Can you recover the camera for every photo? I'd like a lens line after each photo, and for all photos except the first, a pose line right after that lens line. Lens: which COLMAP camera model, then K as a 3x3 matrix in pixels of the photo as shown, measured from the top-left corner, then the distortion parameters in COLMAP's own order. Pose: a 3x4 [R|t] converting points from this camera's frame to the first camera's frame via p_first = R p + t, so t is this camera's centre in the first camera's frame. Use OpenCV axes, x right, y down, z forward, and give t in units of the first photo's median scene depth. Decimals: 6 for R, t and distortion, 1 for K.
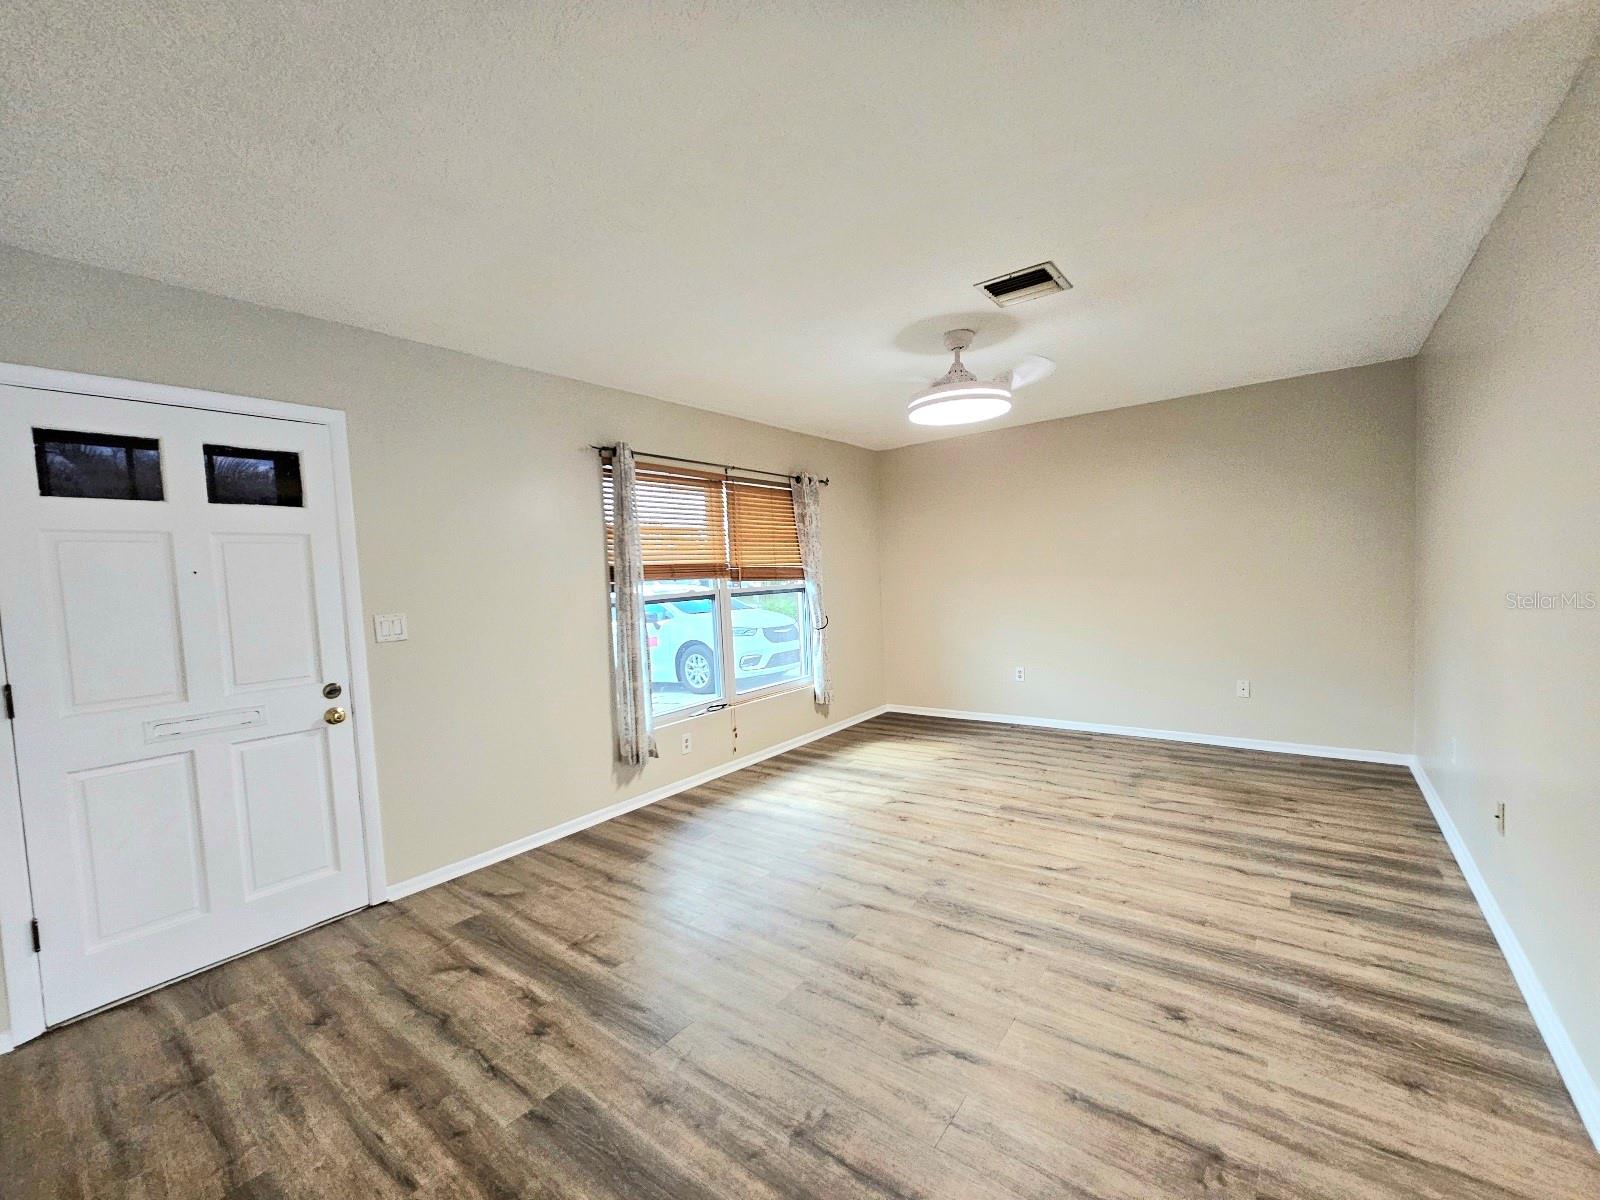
lens RADIAL K [[655.4, 0, 805.8], [0, 655.4, 608.3], [0, 0, 1]] dist [-0.005947, 0.003152]
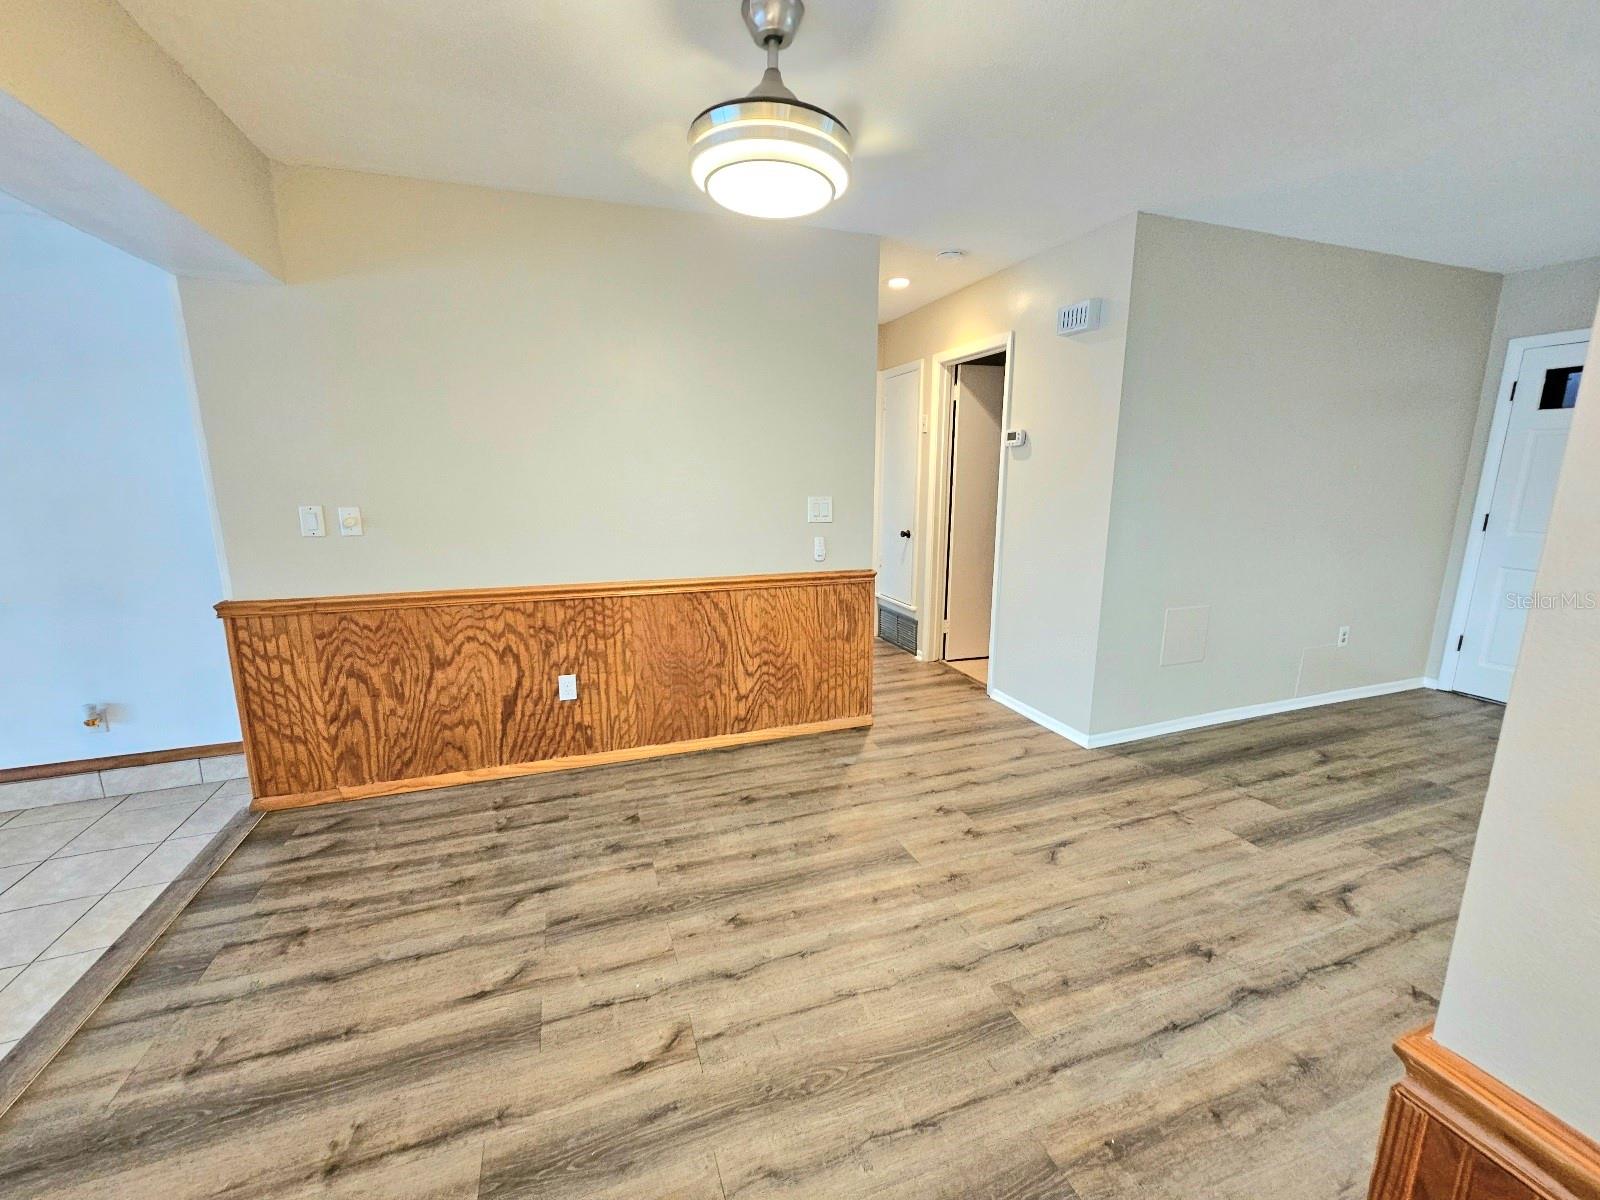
lens RADIAL K [[655.4, 0, 809.6], [0, 655.4, 610.5], [0, 0, 1]] dist [-0.005947, 0.003152]
pose [[-0.529916, 0.224141, -0.817894, 1.086131], [-0.020051, 0.960859, 0.276311, -0.076701], [0.847813, 0.162821, -0.504680, 0.234094]]
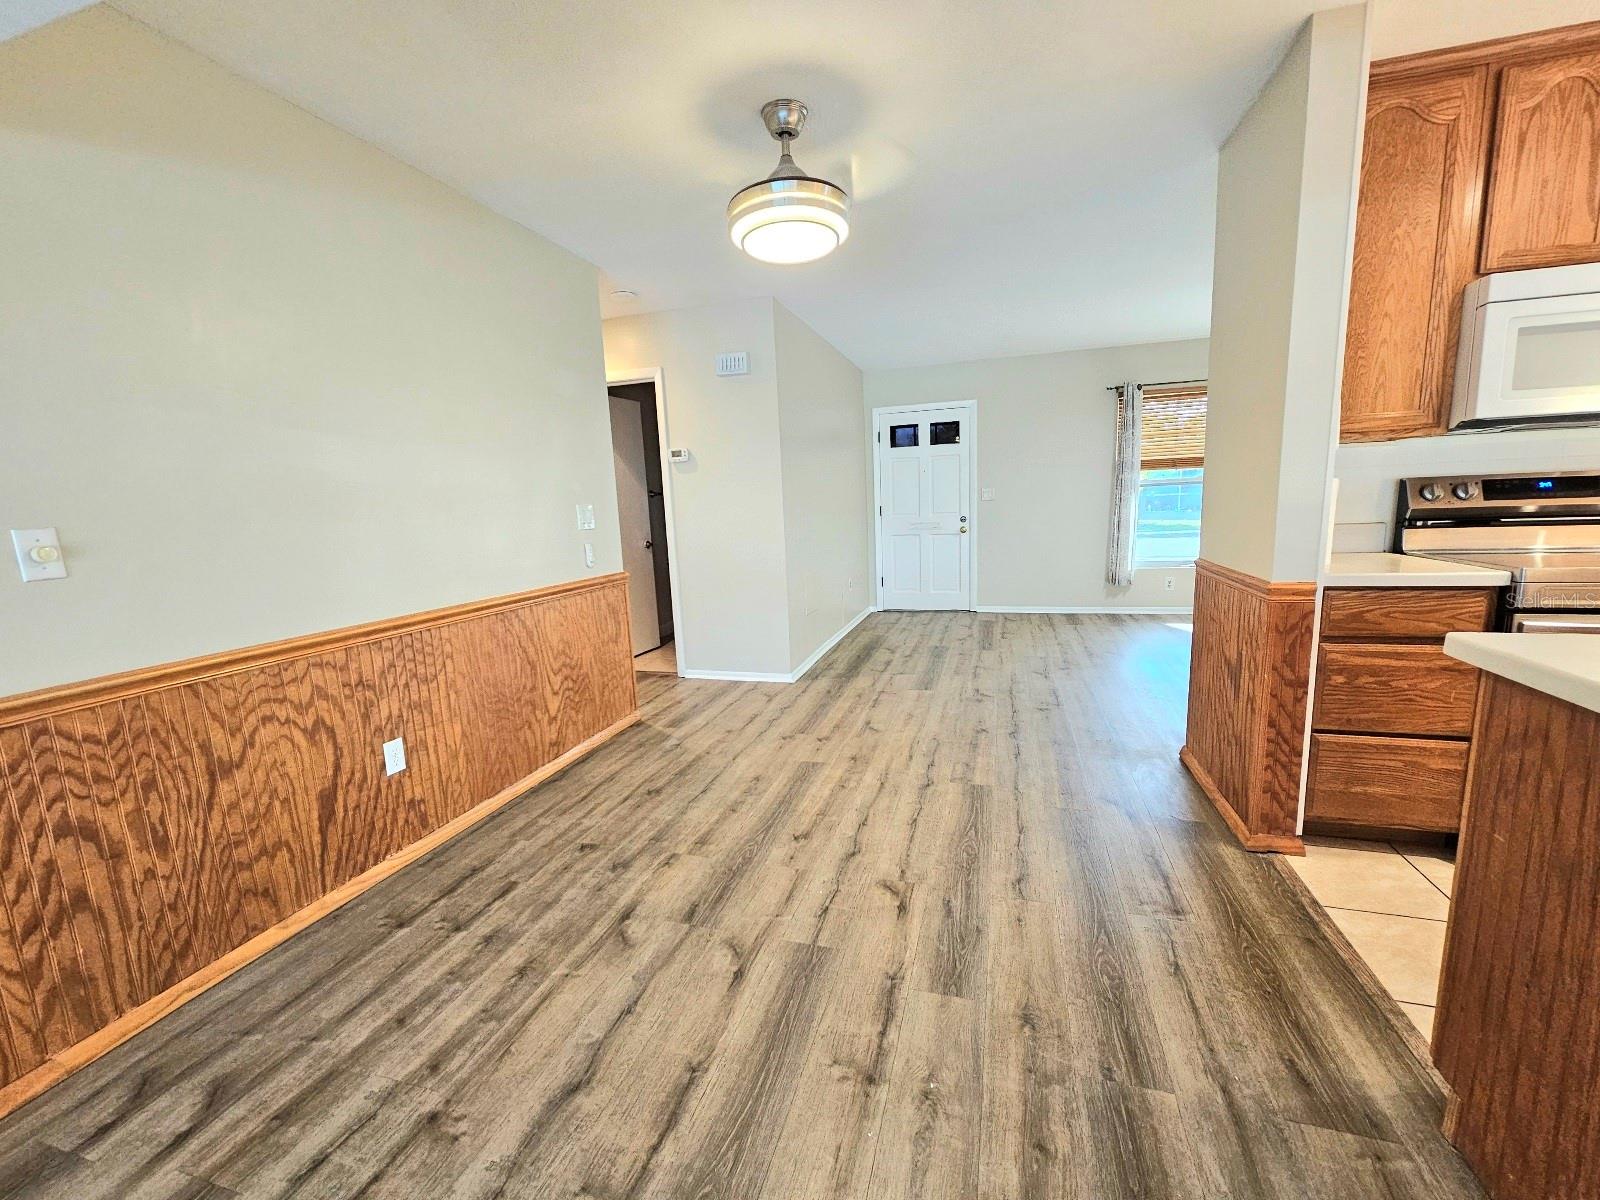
lens RADIAL K [[655.4, 0, 802.2], [0, 655.4, 609.4], [0, 0, 1]] dist [-0.005947, 0.003152]
pose [[0.353537, 0.185318, -0.916880, 1.343409], [-0.021556, 0.981533, 0.190074, 0.004219], [0.935172, -0.047434, 0.351003, -0.434334]]
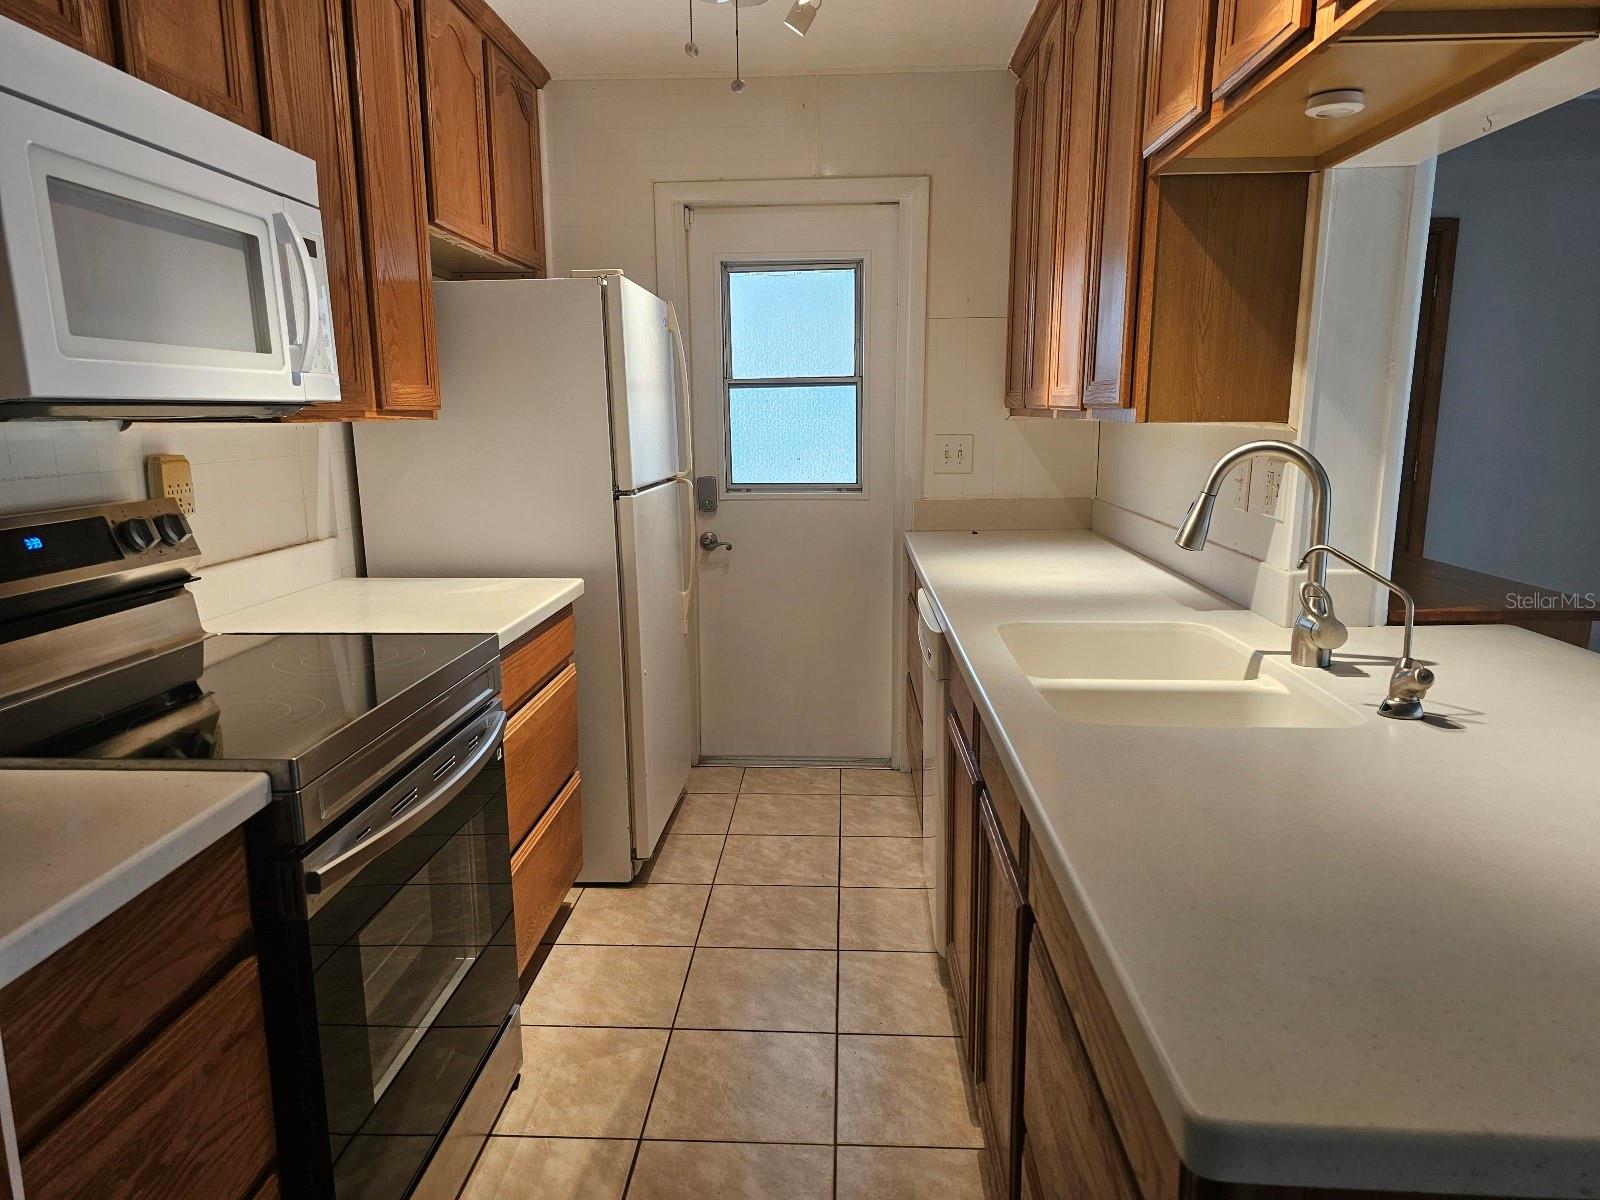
lens RADIAL K [[1074.4, 0, 775.0], [0, 1074.4, 615.7], [0, 0, 1]] dist [-0.005540, -0.001437]
pose [[0.832809, -0.061334, 0.550151, 0.910141], [-0.003808, 0.993185, 0.116490, -0.044883], [-0.553547, -0.099109, 0.826900, -0.015548]]
